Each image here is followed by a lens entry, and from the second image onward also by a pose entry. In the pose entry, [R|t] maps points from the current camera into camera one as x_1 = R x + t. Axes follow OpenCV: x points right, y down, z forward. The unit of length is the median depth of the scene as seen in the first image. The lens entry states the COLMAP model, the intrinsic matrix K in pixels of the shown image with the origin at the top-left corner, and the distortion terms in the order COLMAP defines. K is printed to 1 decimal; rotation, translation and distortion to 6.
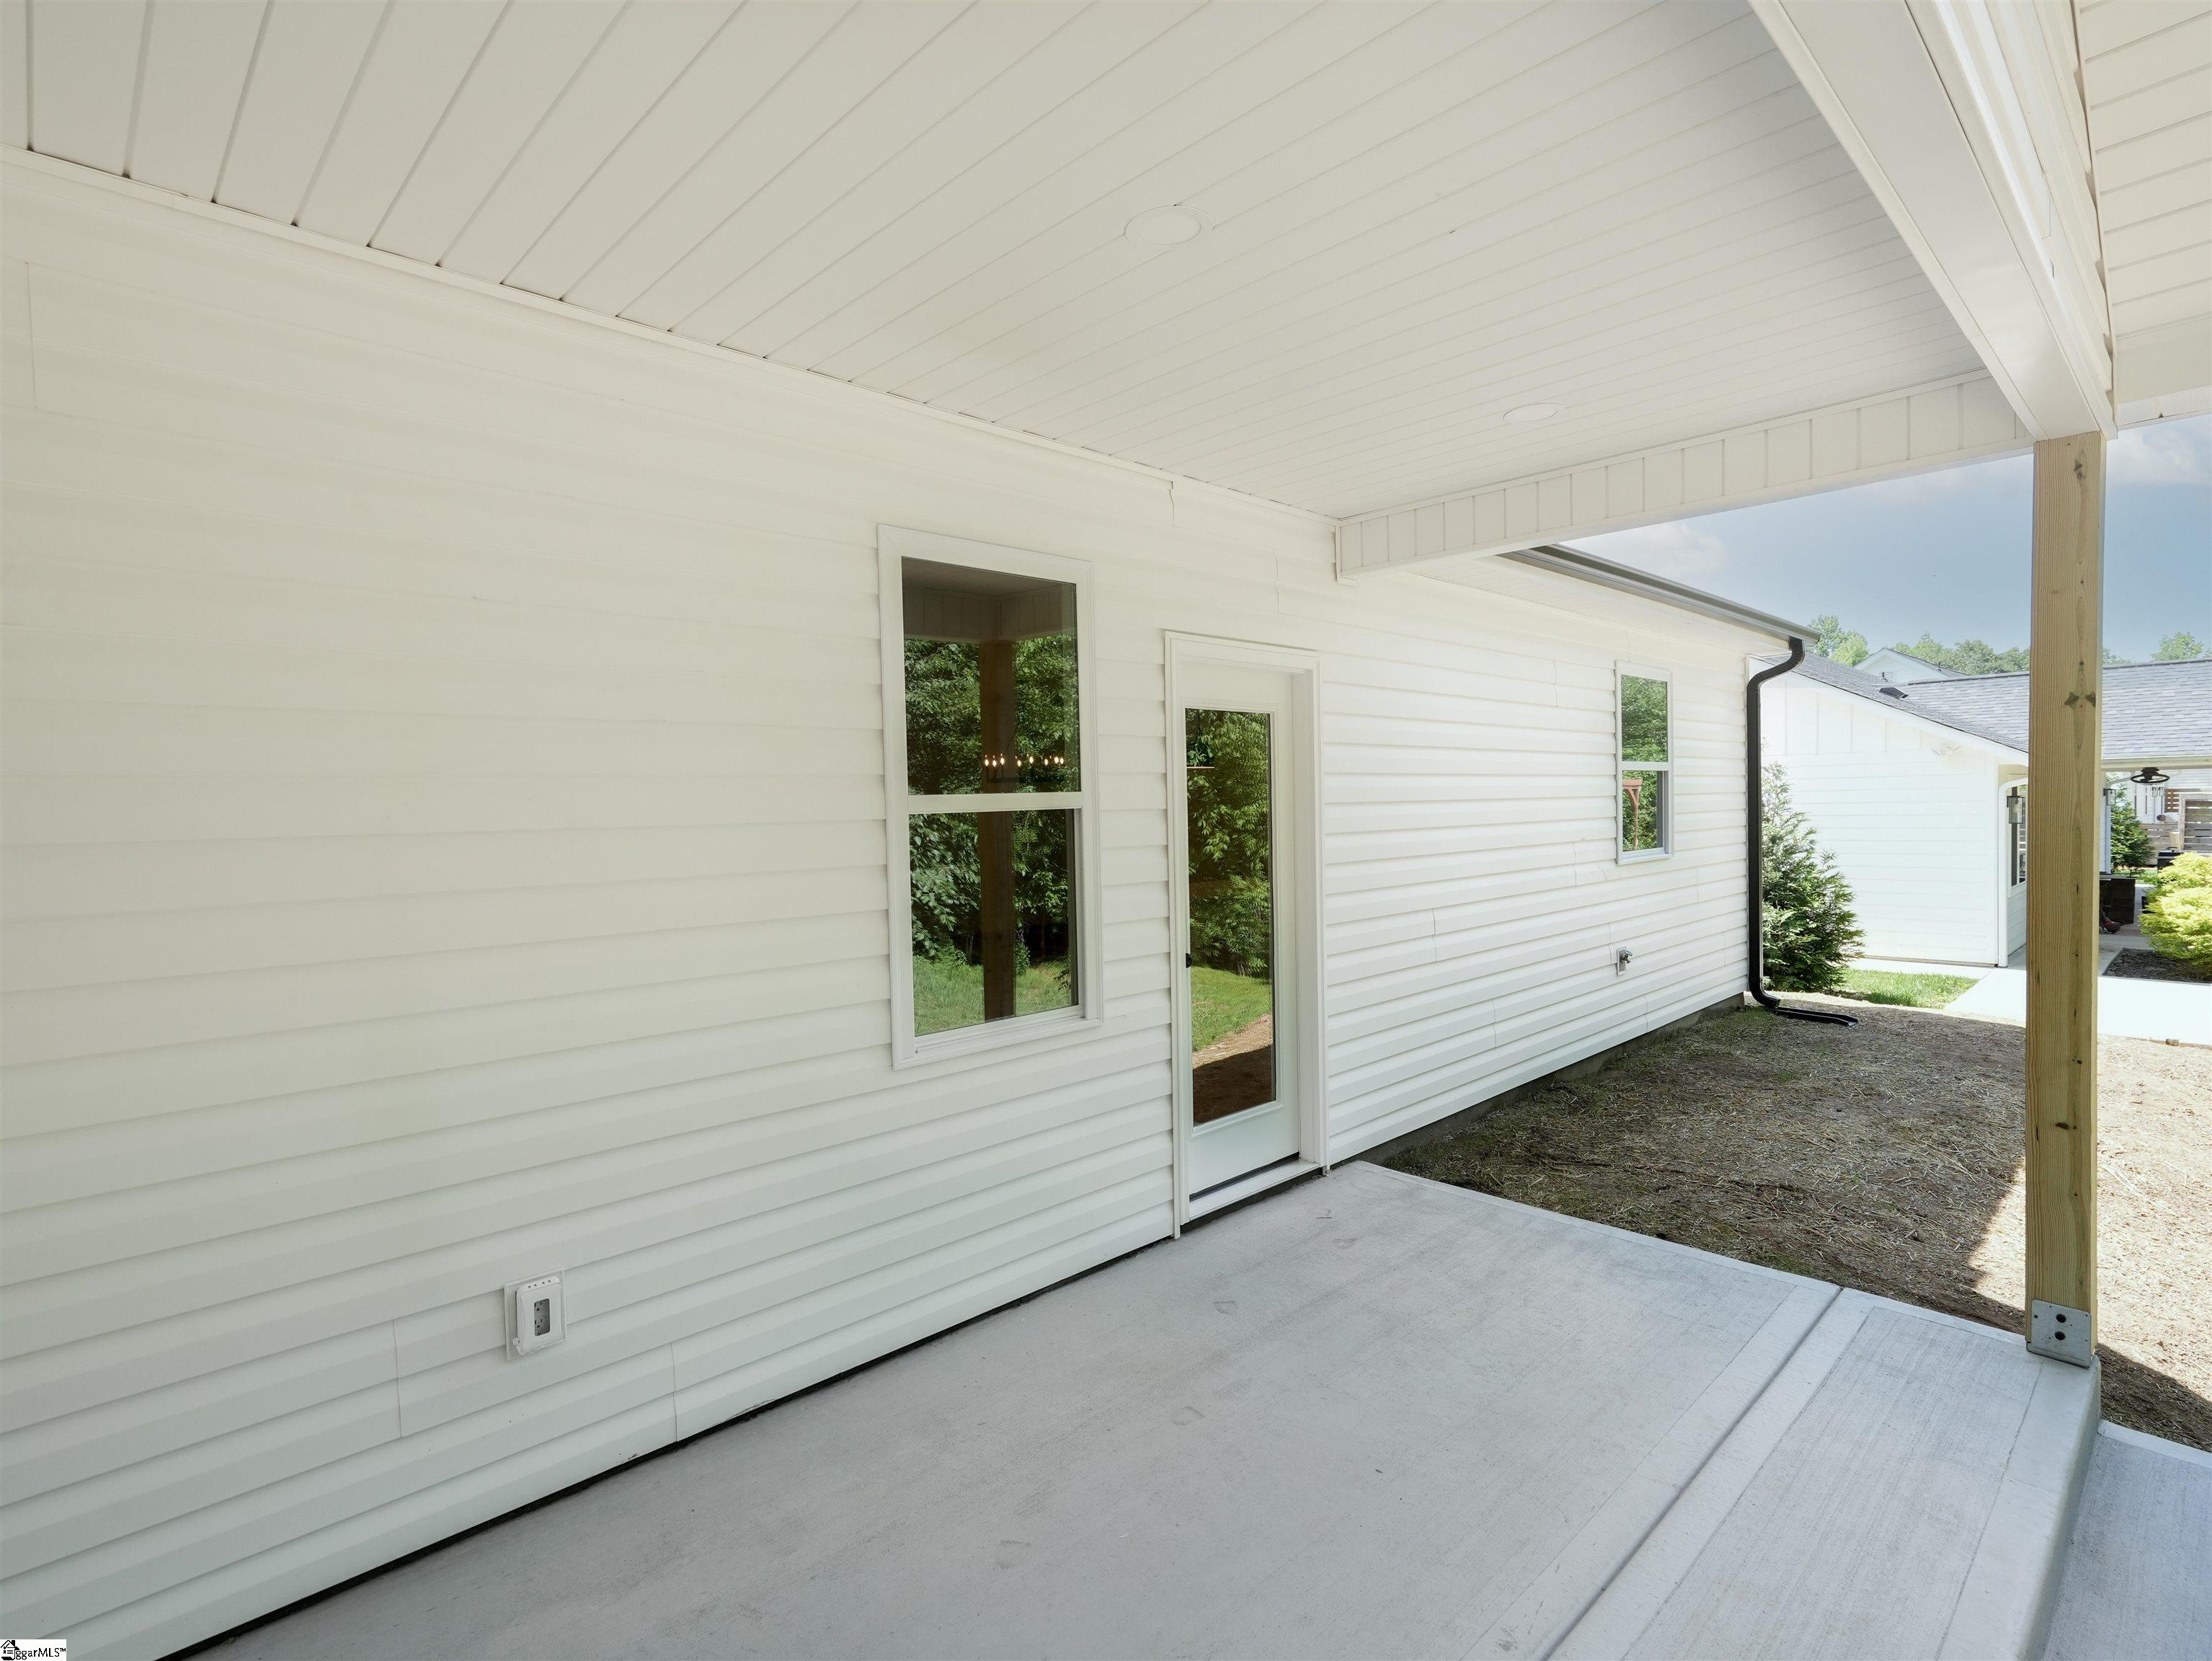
lens RADIAL K [[1121.7, 0, 1106.0], [0, 1121.7, 830.5], [0, 0, 1]] dist [-0.000500, 0.000695]
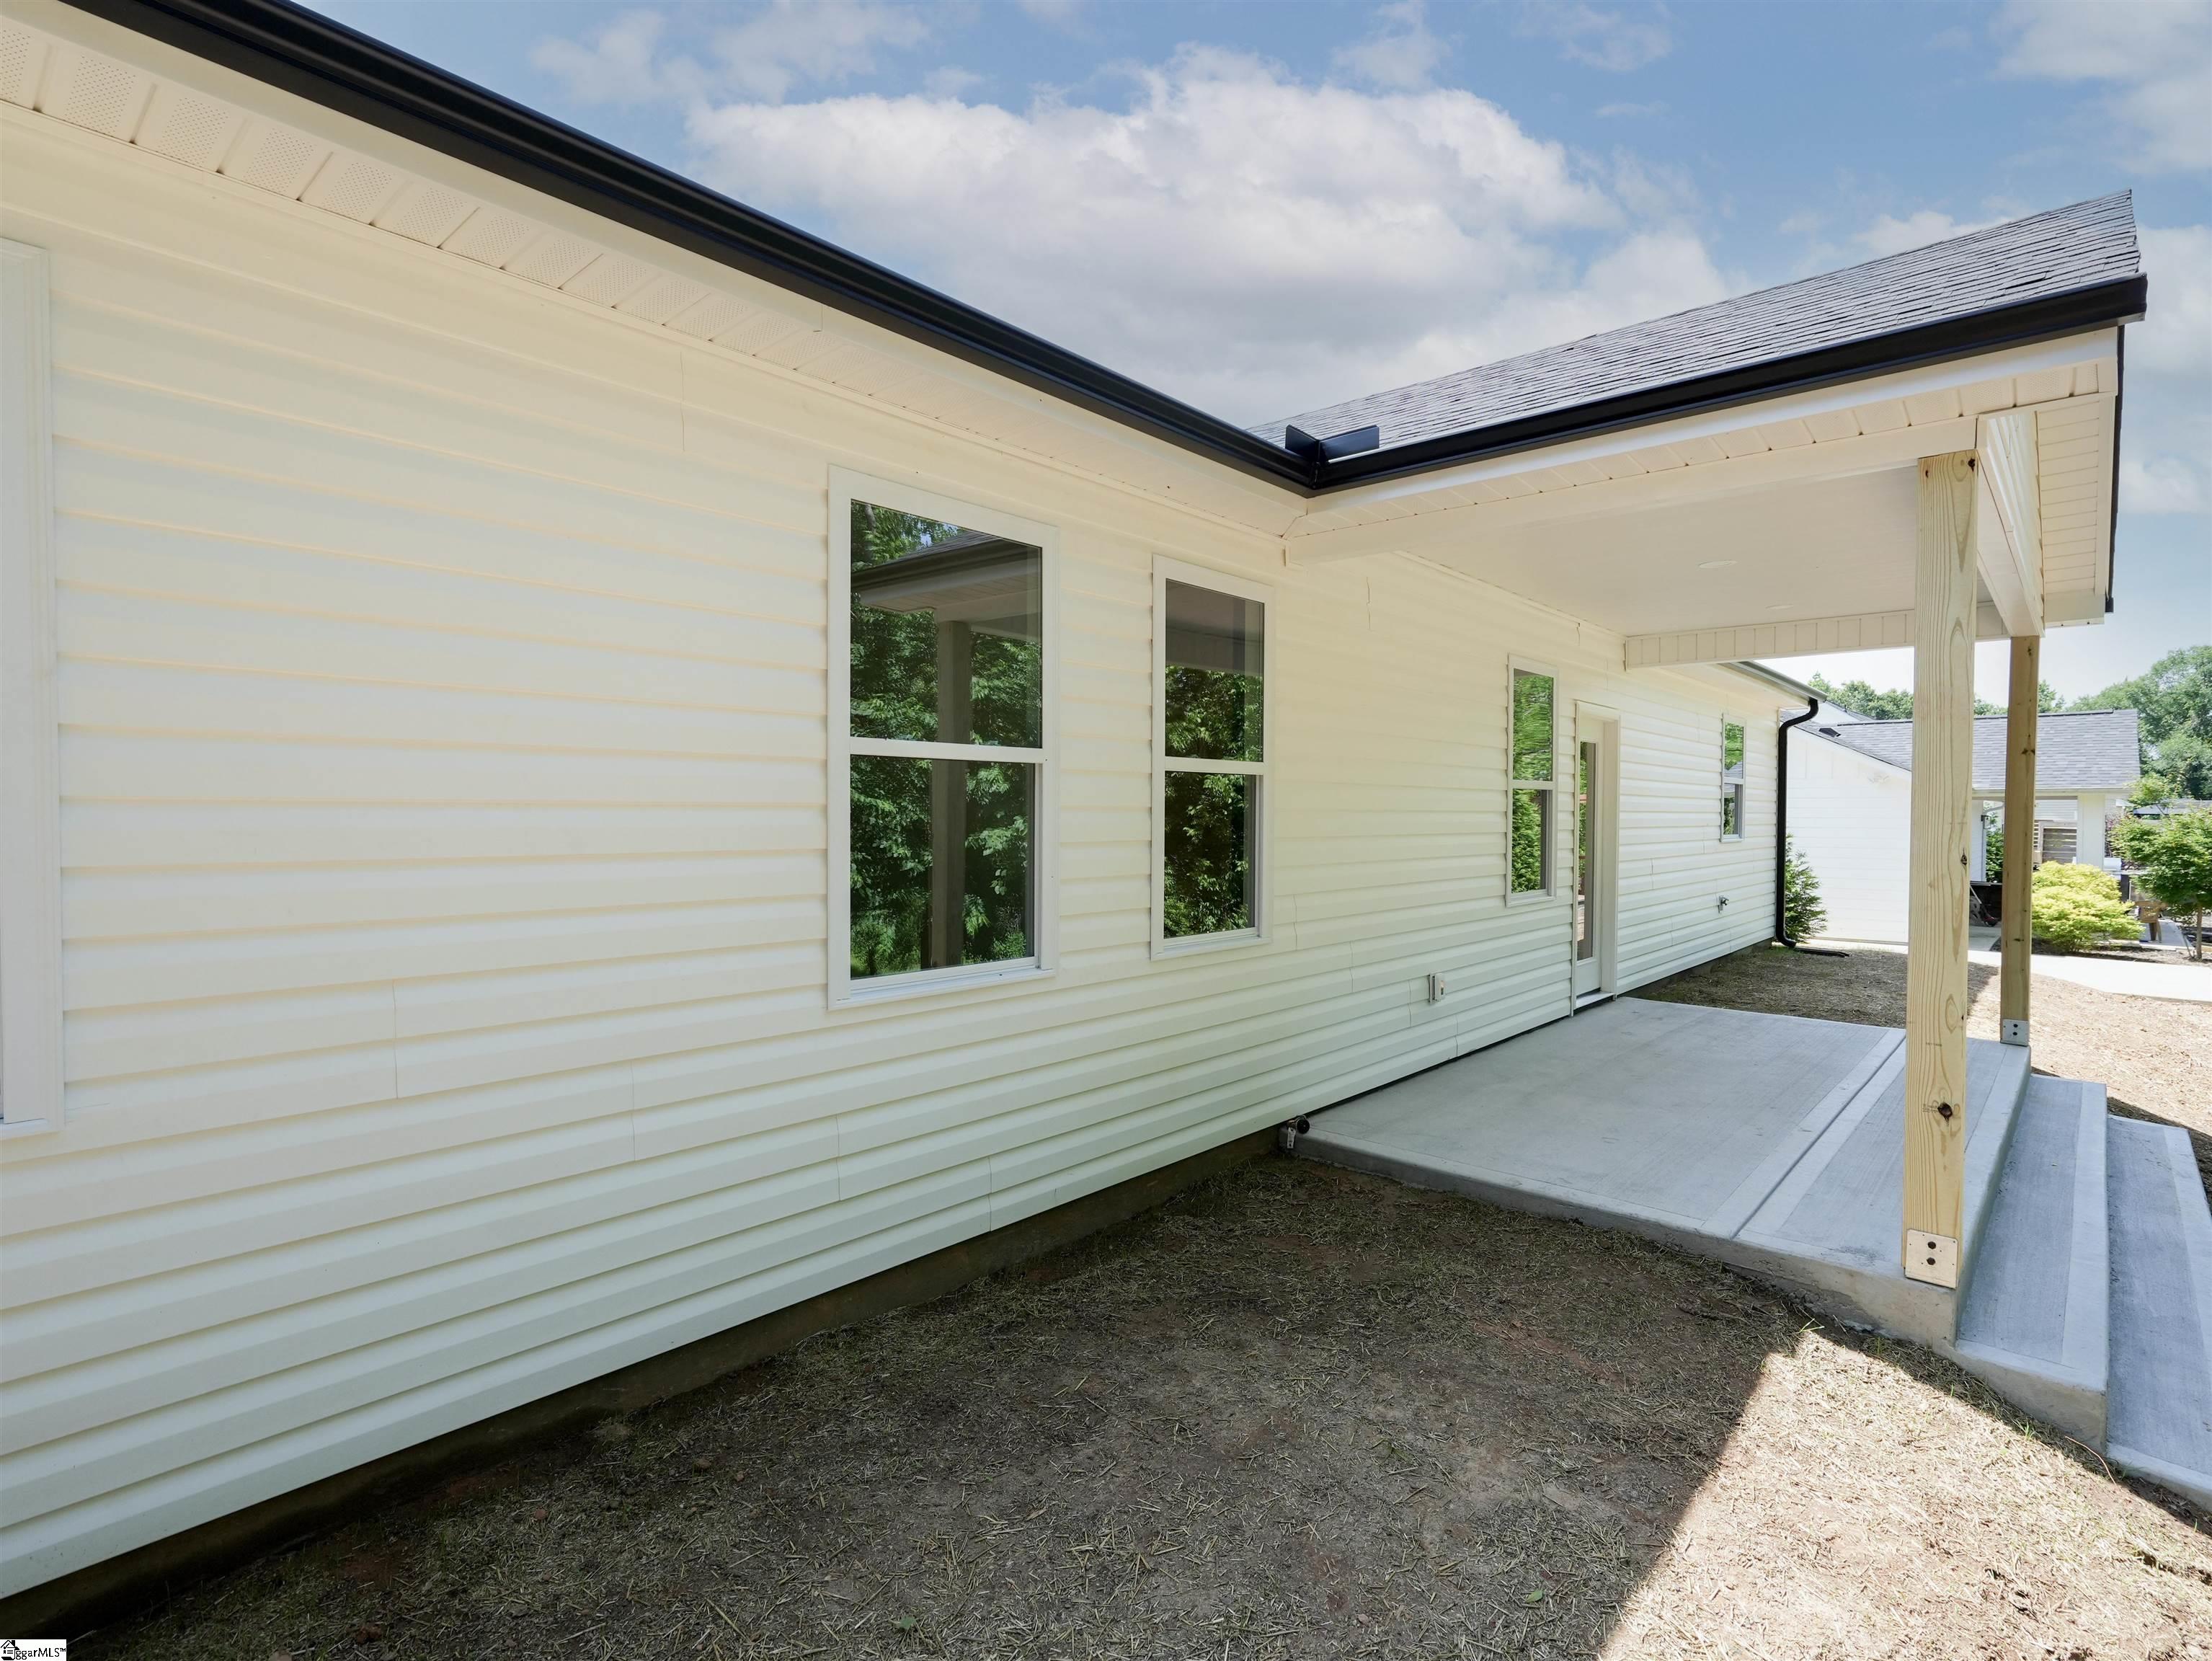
lens RADIAL K [[1121.7, 0, 1106.0], [0, 1121.7, 830.5], [0, 0, 1]] dist [-0.000500, 0.000695]
pose [[0.996976, 0.024667, 0.073697, -0.436115], [-0.024023, 0.999665, -0.009602, 0.041296], [-0.073910, 0.007802, 0.997234, -0.424309]]
